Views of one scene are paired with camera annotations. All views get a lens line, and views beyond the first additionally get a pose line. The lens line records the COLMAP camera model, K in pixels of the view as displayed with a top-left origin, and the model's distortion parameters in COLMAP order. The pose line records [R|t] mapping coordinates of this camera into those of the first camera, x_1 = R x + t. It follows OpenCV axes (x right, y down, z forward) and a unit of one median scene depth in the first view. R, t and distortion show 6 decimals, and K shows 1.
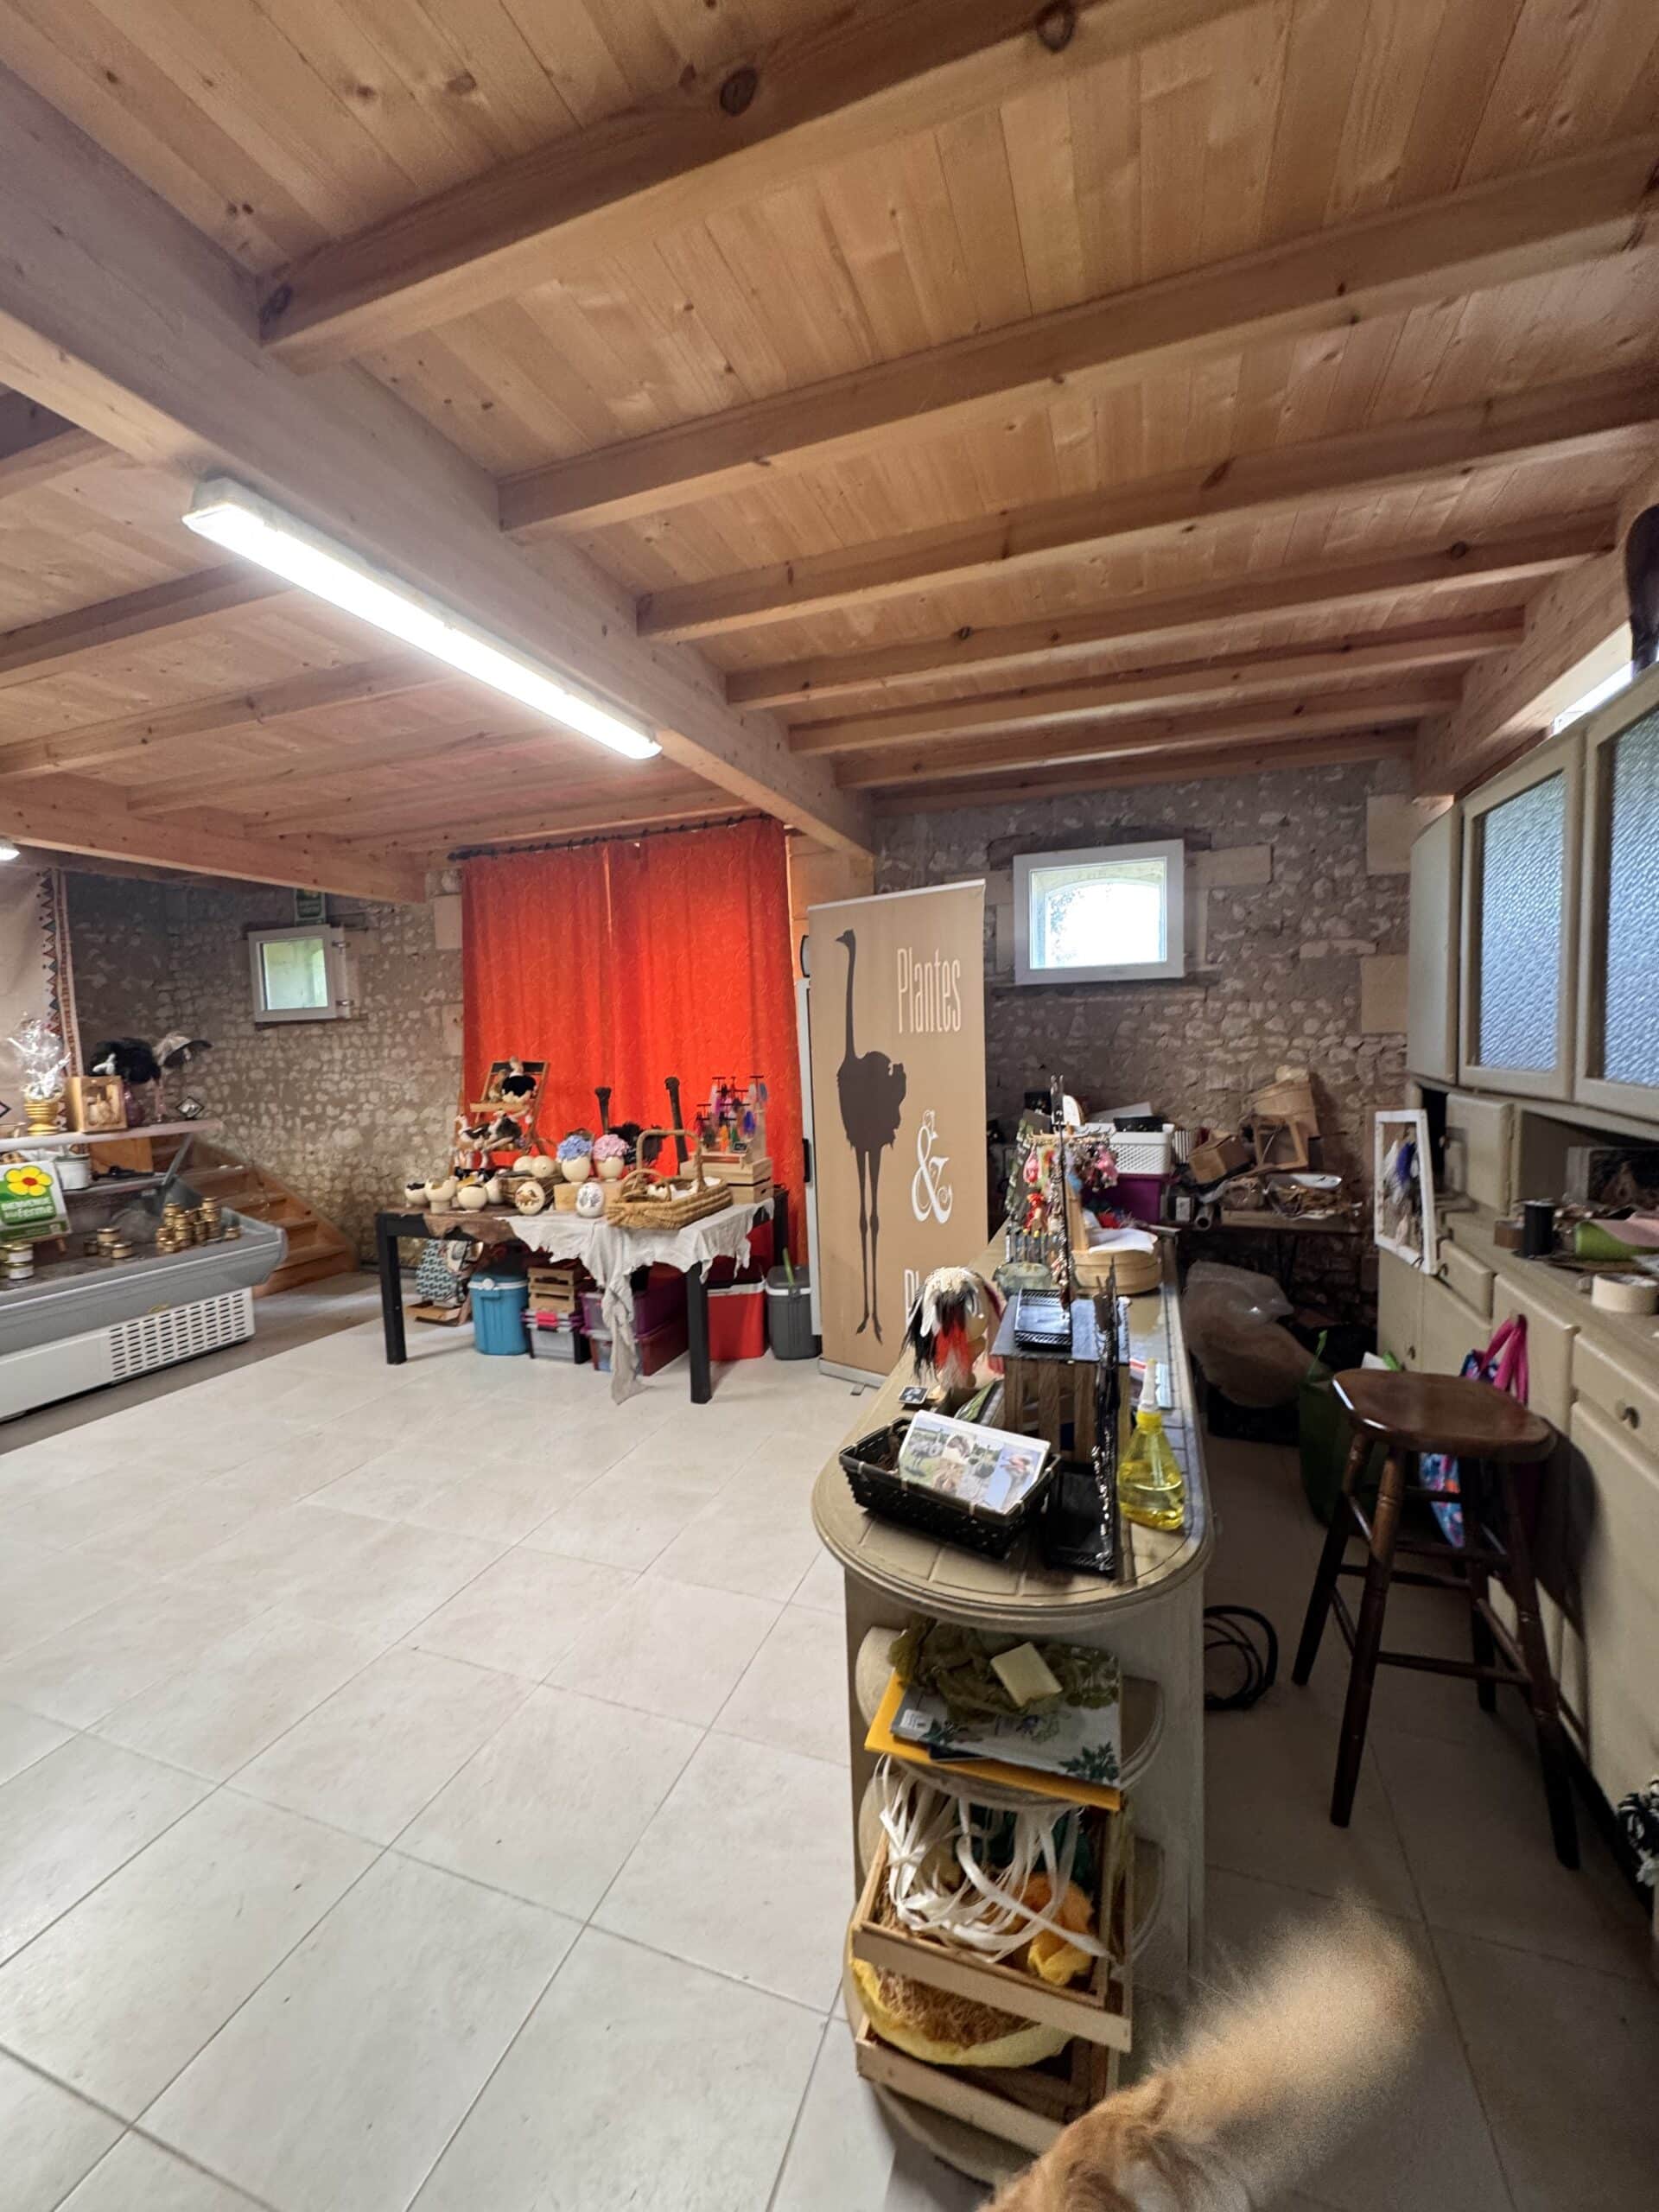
lens RADIAL K [[876.9, 0, 811.0], [0, 876.9, 1087.8], [0, 0, 1]] dist [-0.003621, -0.000063]
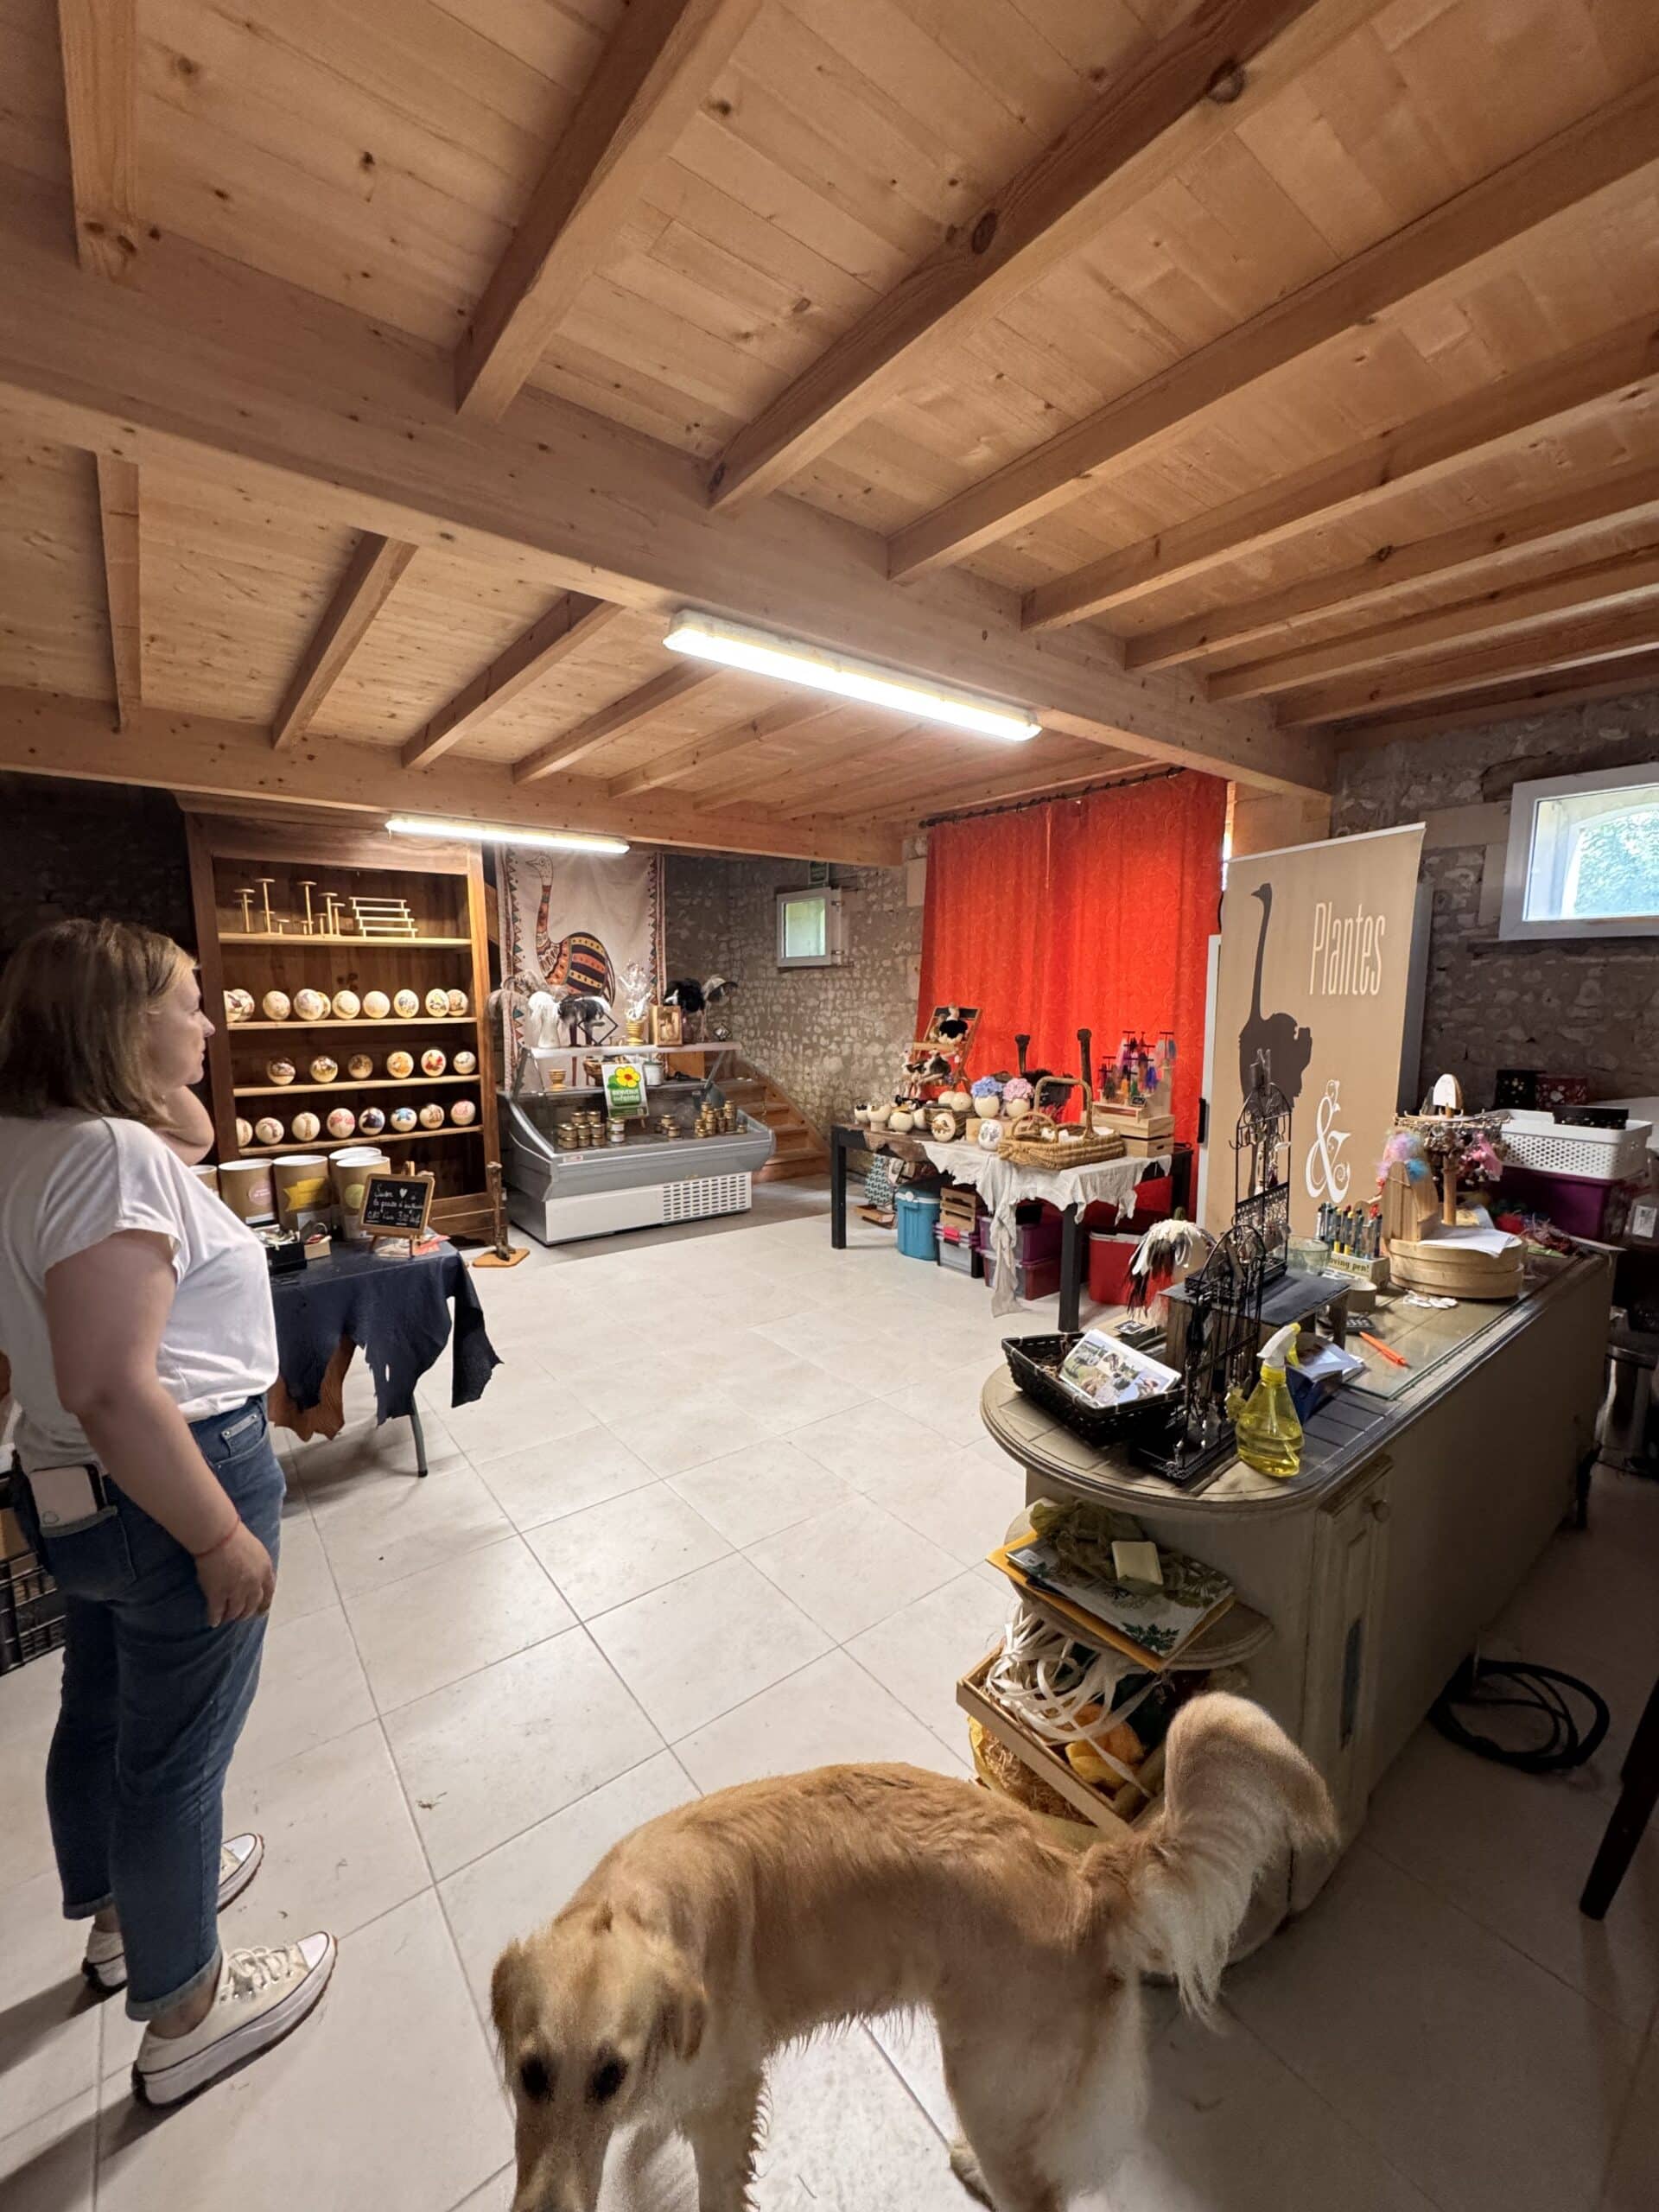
lens RADIAL K [[876.9, 0, 812.2], [0, 876.9, 1074.8], [0, 0, 1]] dist [-0.003621, -0.000063]
pose [[0.842568, 0.081455, -0.532394, 0.164277], [-0.055557, 0.996369, 0.064516, -0.008648], [0.535716, -0.024781, 0.844034, -0.070613]]
